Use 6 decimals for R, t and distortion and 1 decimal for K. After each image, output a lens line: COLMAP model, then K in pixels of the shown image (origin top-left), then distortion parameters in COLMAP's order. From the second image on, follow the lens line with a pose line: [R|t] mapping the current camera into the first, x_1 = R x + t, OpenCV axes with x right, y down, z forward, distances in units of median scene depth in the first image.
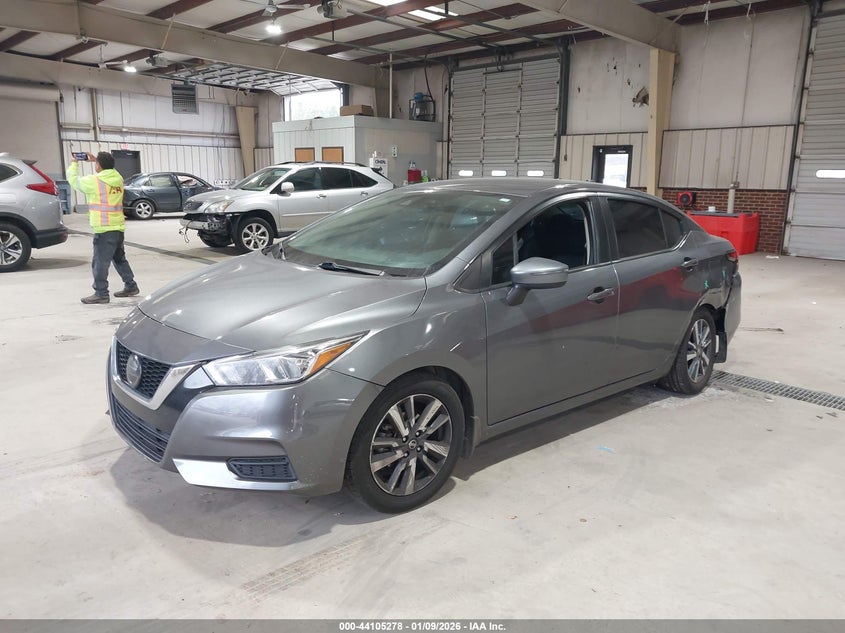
lens RADIAL K [[667.0, 0, 422.8], [0, 667.0, 316.9], [0, 0, 1]] dist [0.004138, 0.003803]
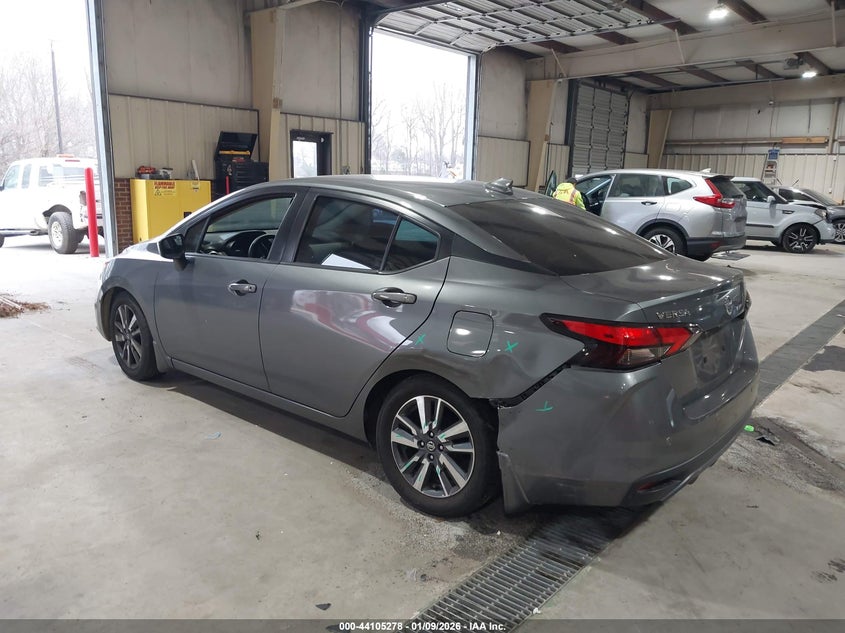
lens RADIAL K [[667.0, 0, 422.3], [0, 667.0, 318.2], [0, 0, 1]] dist [0.004138, 0.003803]
pose [[0.117904, 0.190135, -0.974653, 1.110304], [-0.222530, 0.961596, 0.160668, -0.183248], [0.967770, 0.197946, 0.155687, 0.967830]]
